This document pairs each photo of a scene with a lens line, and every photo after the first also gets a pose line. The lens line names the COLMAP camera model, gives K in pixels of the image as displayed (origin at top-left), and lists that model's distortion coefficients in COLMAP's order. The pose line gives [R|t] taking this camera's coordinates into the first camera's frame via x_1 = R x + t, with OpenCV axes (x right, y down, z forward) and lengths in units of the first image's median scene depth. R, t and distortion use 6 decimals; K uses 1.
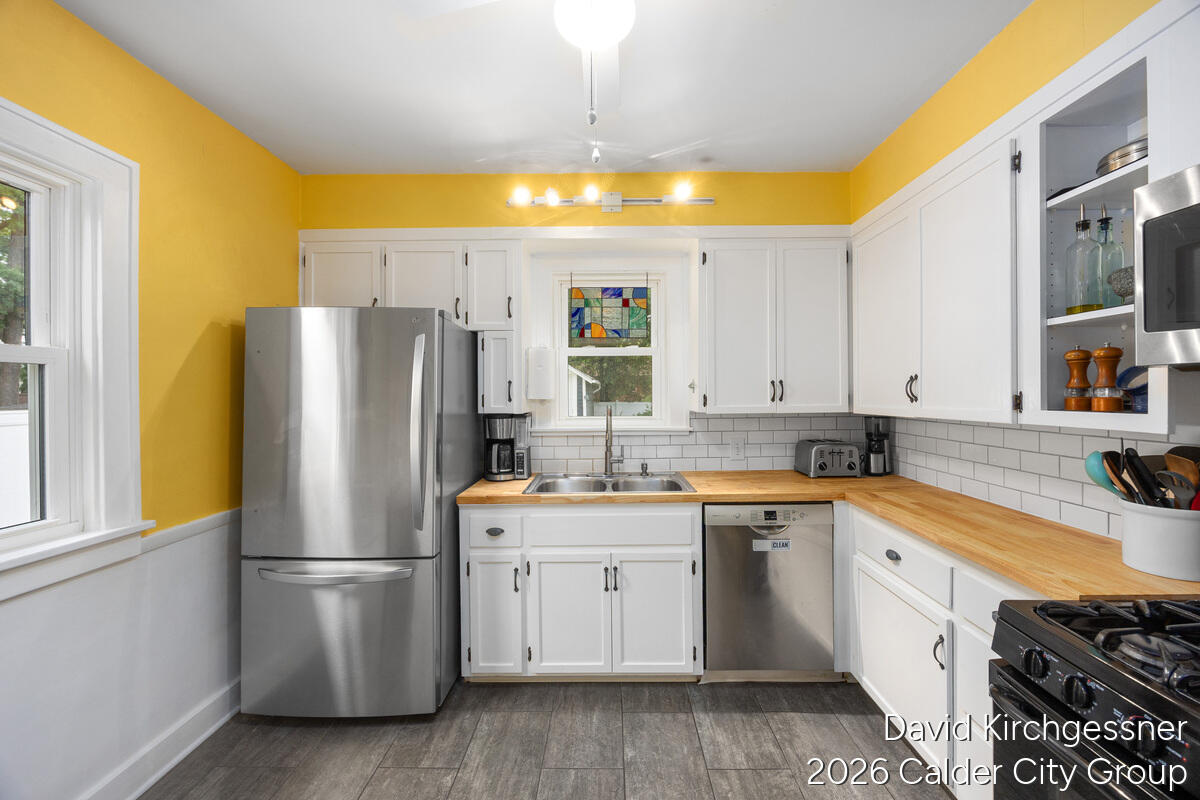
lens RADIAL K [[435.6, 0, 578.2], [0, 435.6, 395.1], [0, 0, 1]] dist [-0.001188, 0.000021]
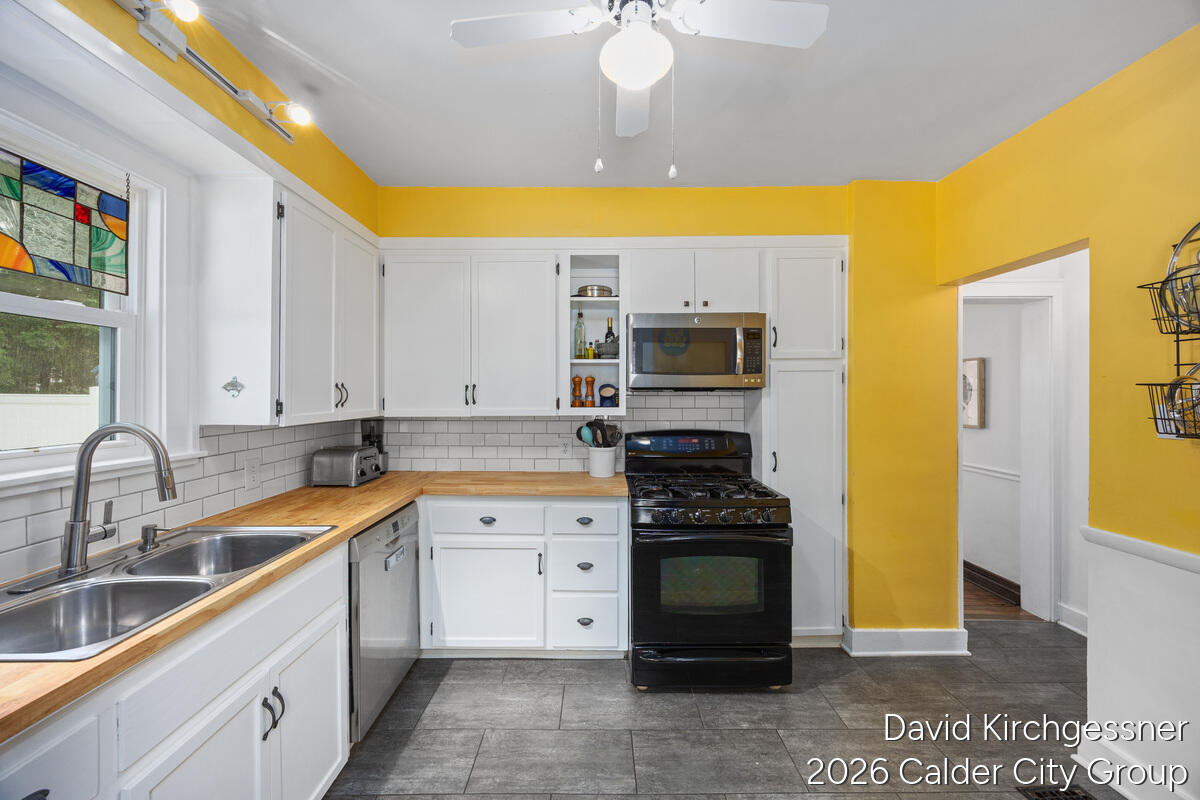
lens RADIAL K [[465.8, 0, 599.8], [0, 465.8, 394.4], [0, 0, 1]] dist [-0.000611, -0.000305]
pose [[-0.039027, 0.008521, 0.999202, -0.565148], [0.002794, 0.999961, -0.008418, -0.002650], [-0.999234, 0.002463, -0.039049, 0.566333]]
